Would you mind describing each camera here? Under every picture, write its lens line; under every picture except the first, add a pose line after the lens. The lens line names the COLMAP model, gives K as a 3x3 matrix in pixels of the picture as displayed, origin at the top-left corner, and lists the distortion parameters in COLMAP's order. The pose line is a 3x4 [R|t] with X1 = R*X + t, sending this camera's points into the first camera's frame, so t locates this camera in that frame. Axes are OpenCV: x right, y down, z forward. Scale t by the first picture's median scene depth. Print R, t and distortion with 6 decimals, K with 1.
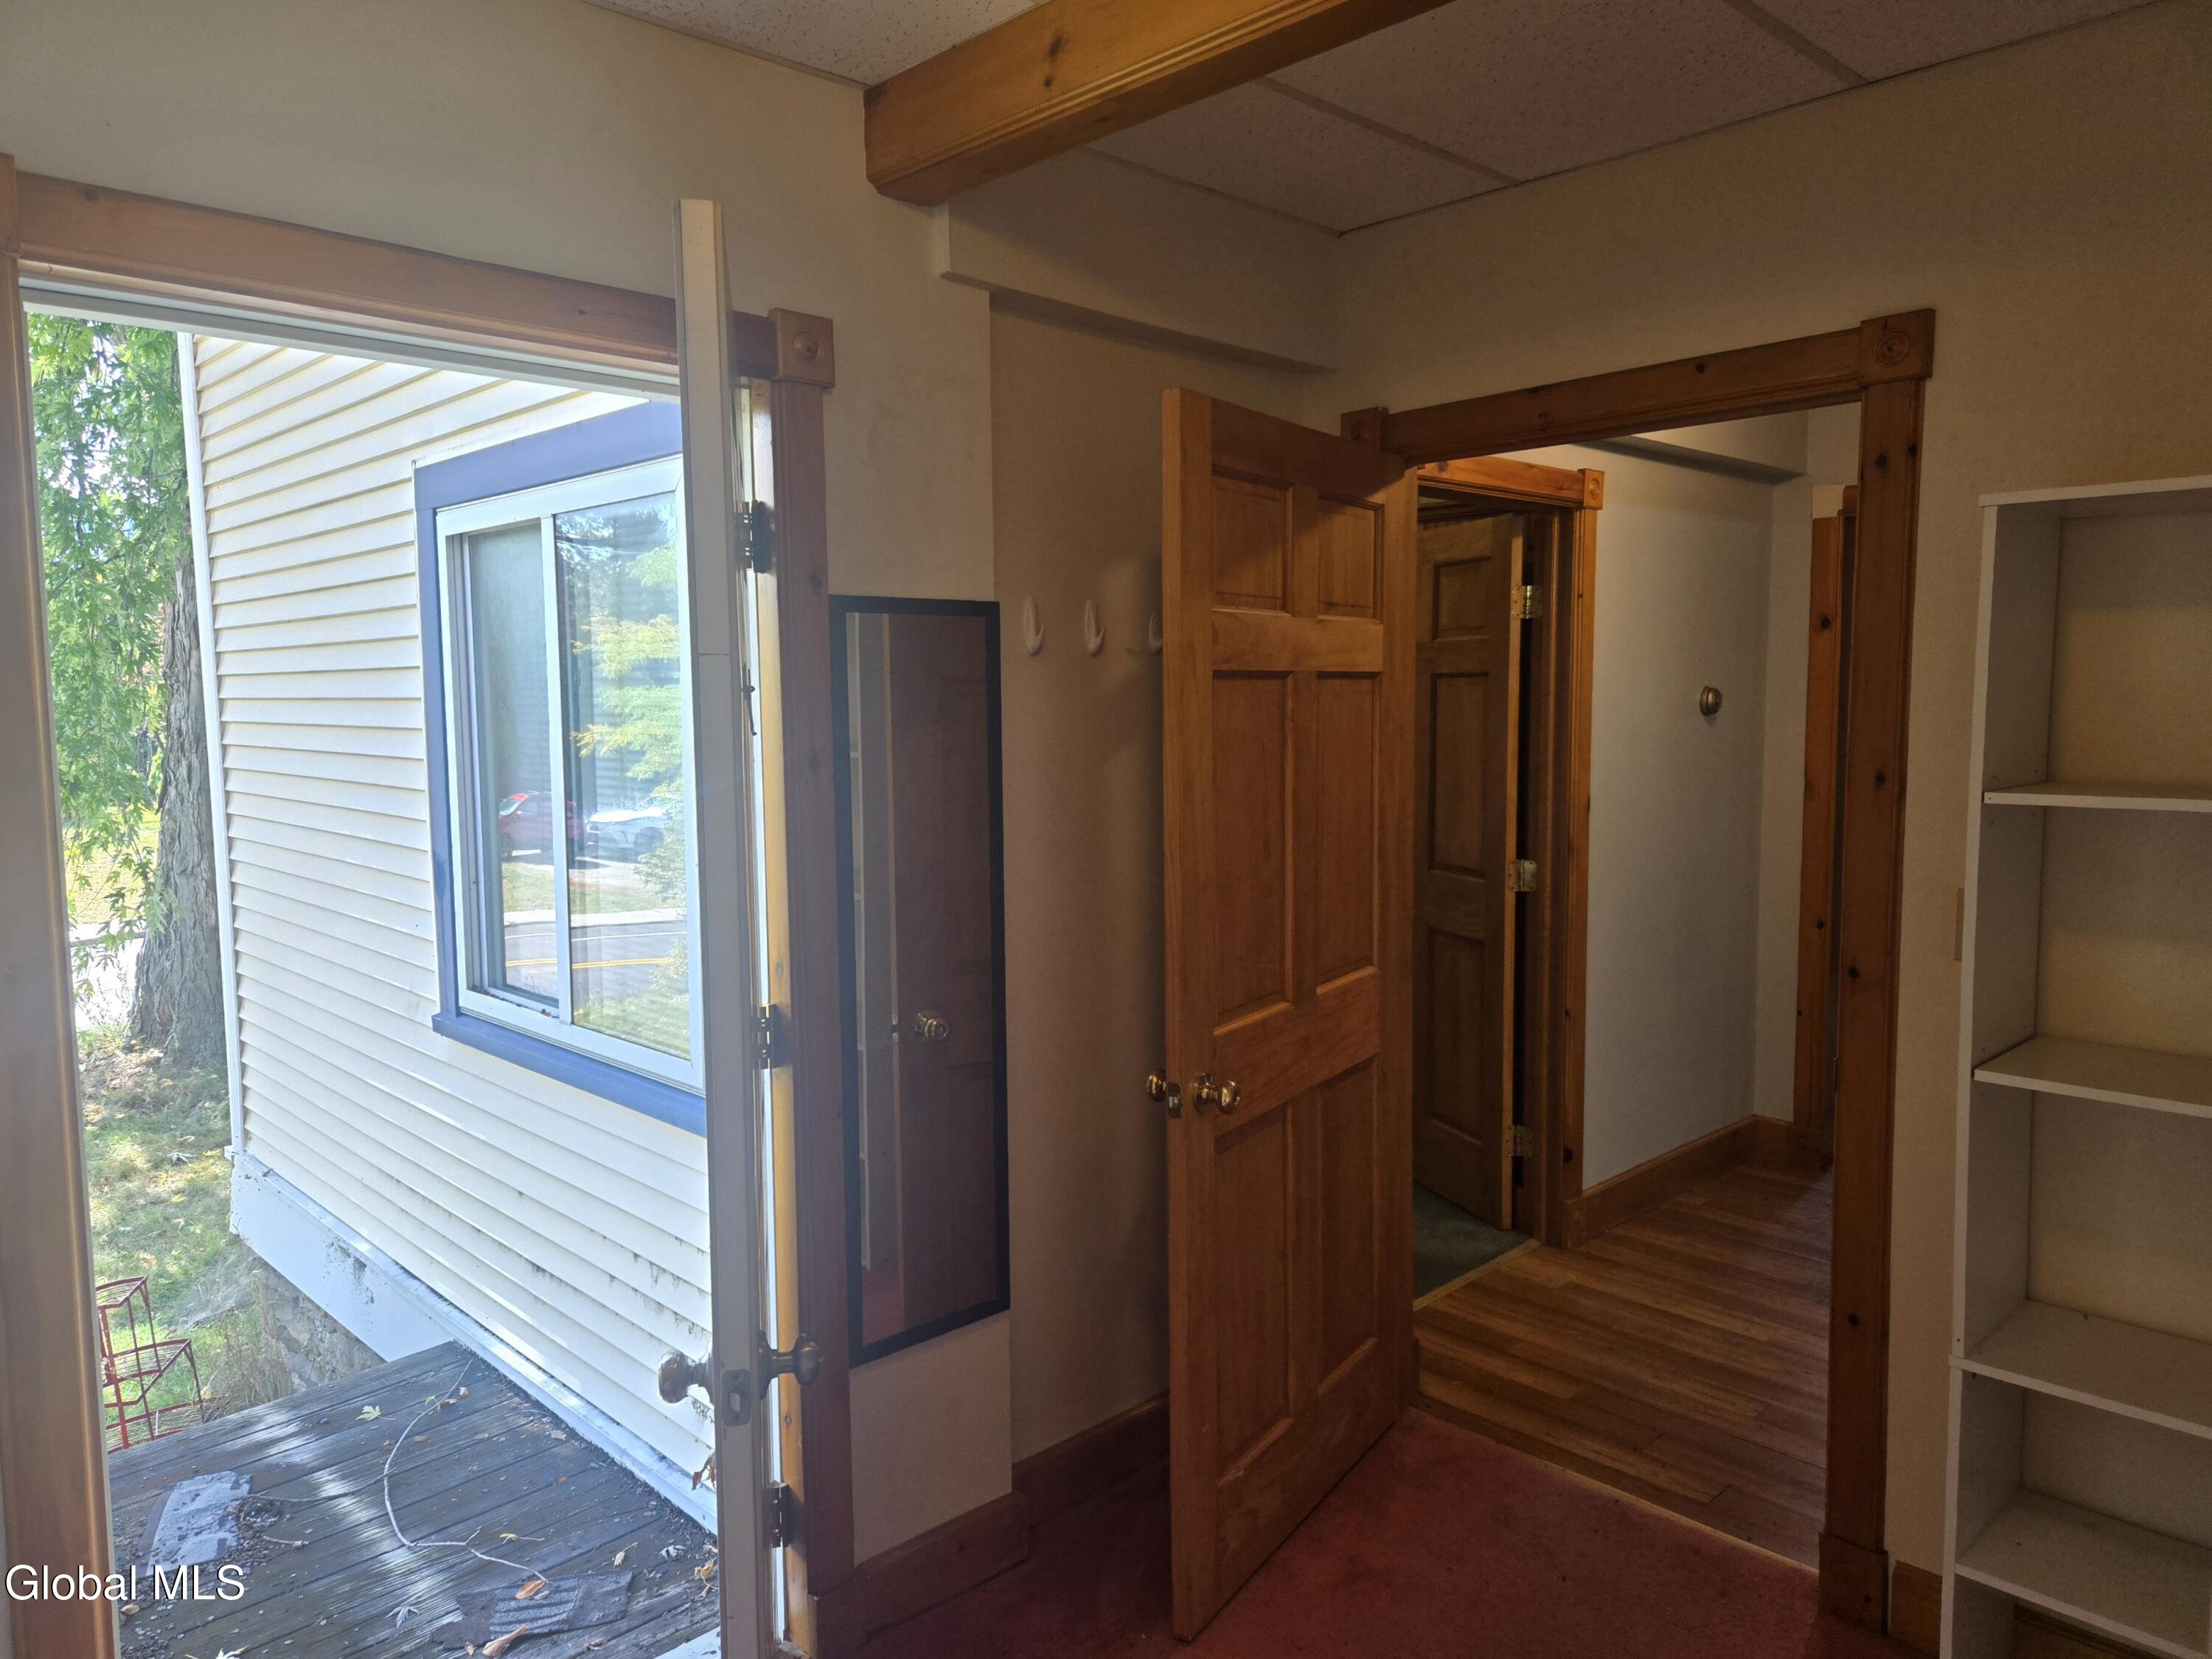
lens RADIAL K [[1514.7, 0, 1099.0], [0, 1514.7, 830.4], [0, 0, 1]] dist [0.032524, -0.001170]
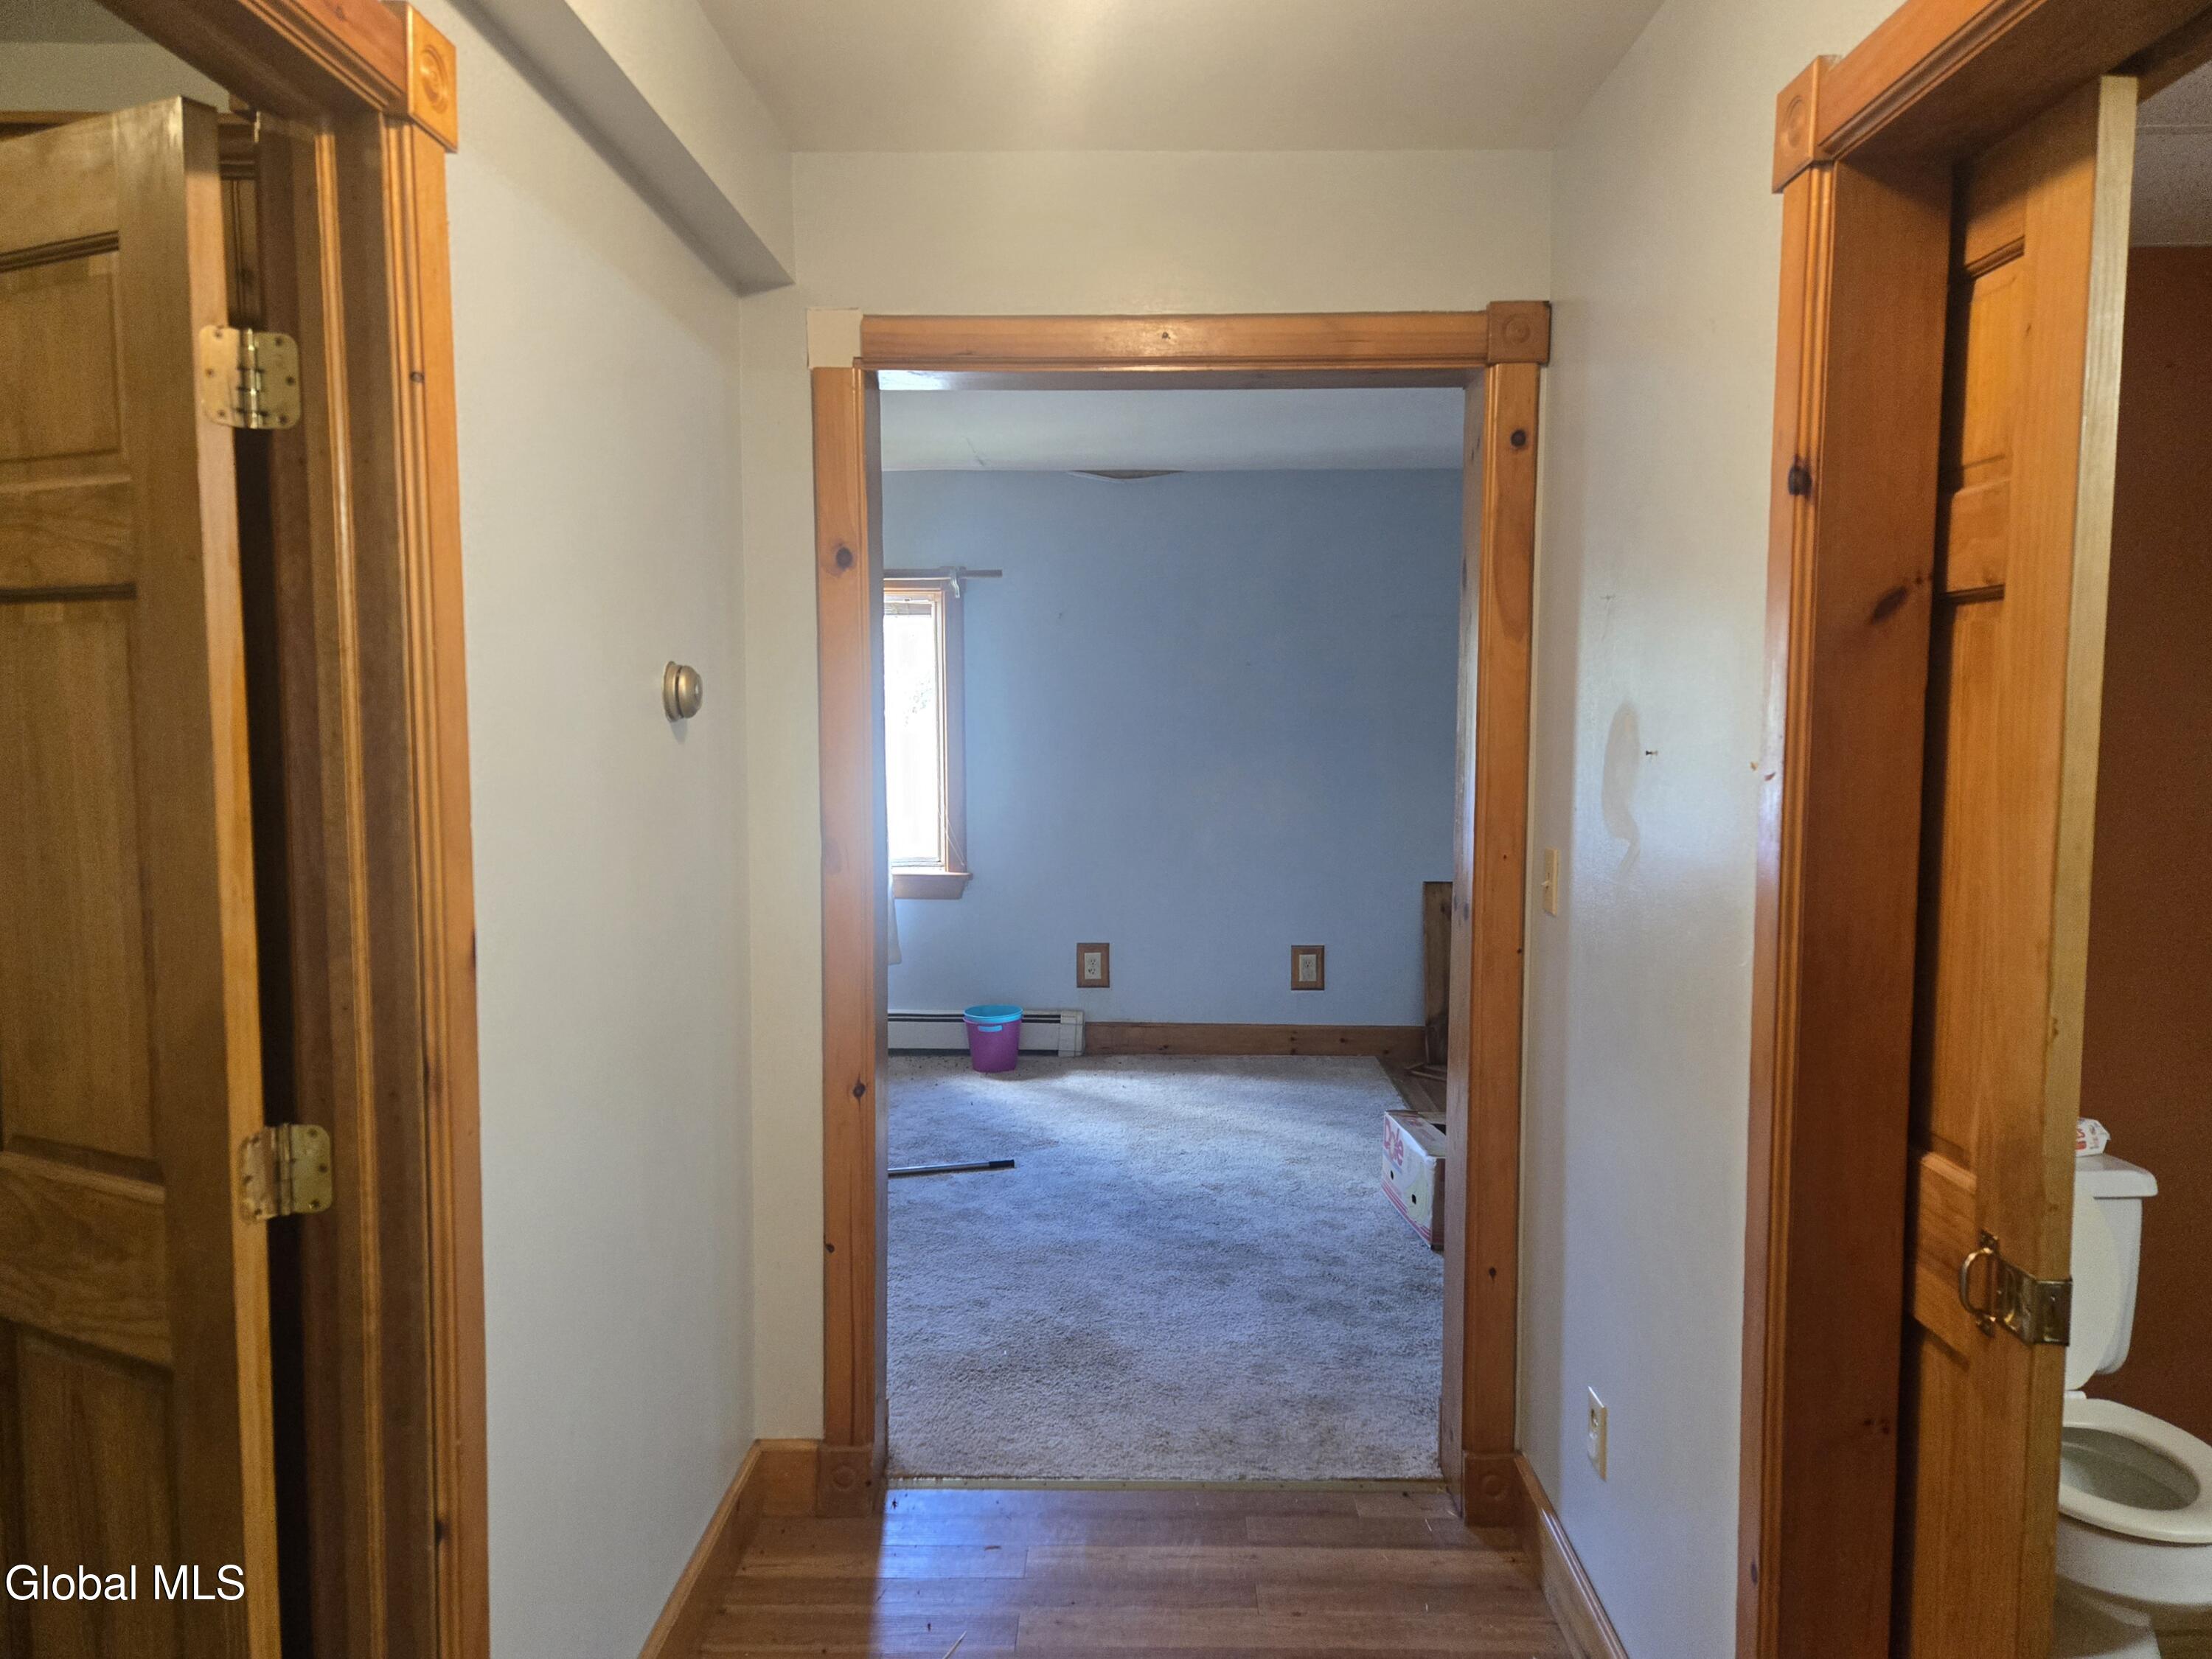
lens RADIAL K [[1514.7, 0, 1099.0], [0, 1514.7, 830.4], [0, 0, 1]] dist [0.032524, -0.001170]
pose [[0.715307, -0.048357, 0.697136, 0.171269], [0.056653, 0.998332, 0.011119, -0.042326], [-0.696510, 0.031541, 0.716853, 0.616693]]
